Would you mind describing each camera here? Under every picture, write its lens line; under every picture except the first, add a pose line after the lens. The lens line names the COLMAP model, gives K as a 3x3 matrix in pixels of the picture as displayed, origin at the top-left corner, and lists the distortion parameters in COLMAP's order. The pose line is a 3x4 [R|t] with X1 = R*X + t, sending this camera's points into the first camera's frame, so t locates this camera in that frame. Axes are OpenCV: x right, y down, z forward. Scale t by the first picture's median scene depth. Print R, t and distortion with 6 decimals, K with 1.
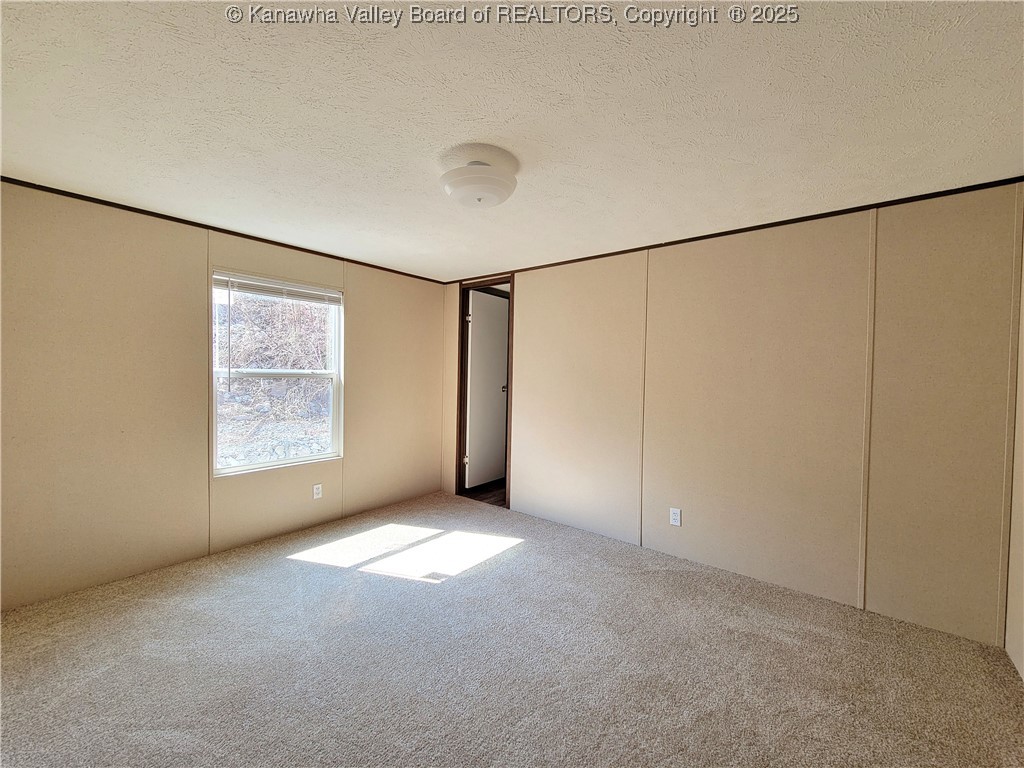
lens RADIAL K [[391.5, 0, 512.0], [0, 391.5, 384.0], [0, 0, 1]] dist [-0.007426, -0.000047]
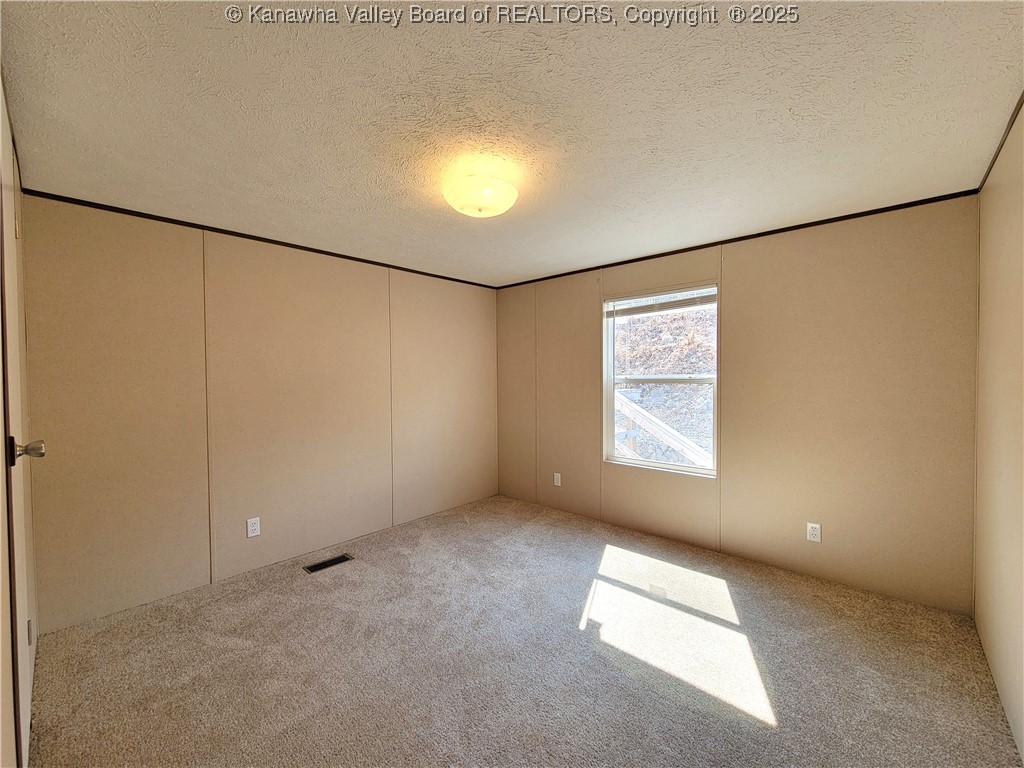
lens RADIAL K [[429.1, 0, 512.0], [0, 429.1, 384.0], [0, 0, 1]] dist [0.015528, 0.000072]
pose [[-0.069134, 0.003821, -0.997600, 0.558835], [-0.017539, 0.999833, 0.005045, -0.012522], [0.997453, 0.017845, -0.069056, 0.686814]]
